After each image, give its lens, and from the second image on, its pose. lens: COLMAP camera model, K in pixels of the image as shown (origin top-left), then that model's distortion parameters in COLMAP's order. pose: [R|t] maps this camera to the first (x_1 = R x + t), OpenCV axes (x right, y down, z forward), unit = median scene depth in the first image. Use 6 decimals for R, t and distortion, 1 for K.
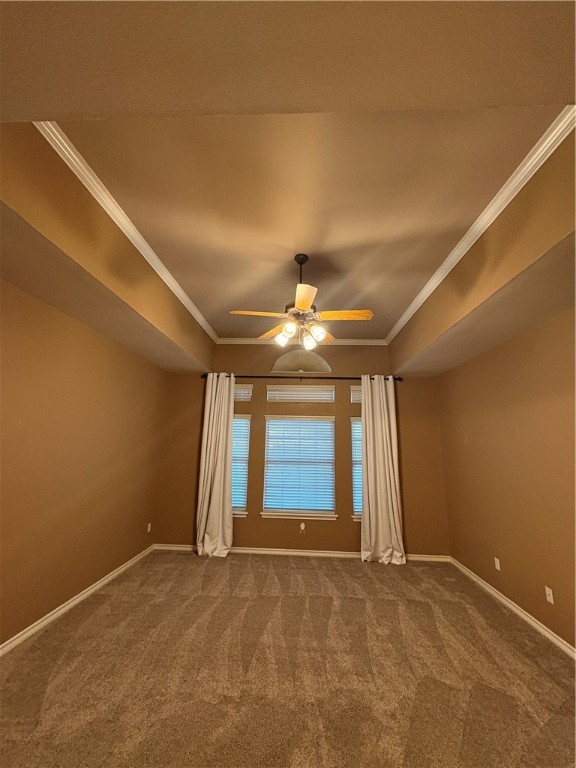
lens RADIAL K [[305.4, 0, 287.9], [0, 305.4, 383.0], [0, 0, 1]] dist [-0.000765, 0.000042]
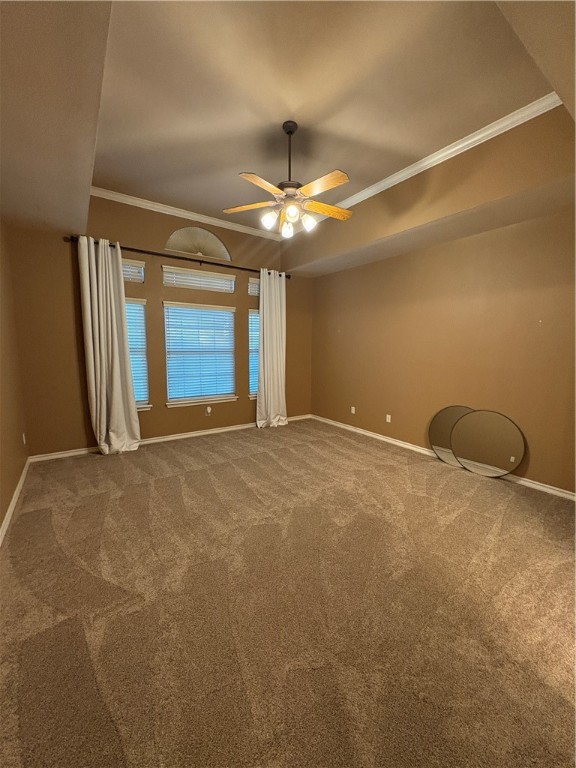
lens RADIAL K [[305.4, 0, 288.7], [0, 305.4, 382.1], [0, 0, 1]] dist [-0.000765, 0.000042]
pose [[0.791918, -0.086003, 0.604541, -0.384937], [-0.113285, 0.952152, 0.283853, 0.041980], [-0.600027, -0.293274, 0.744284, 0.063675]]
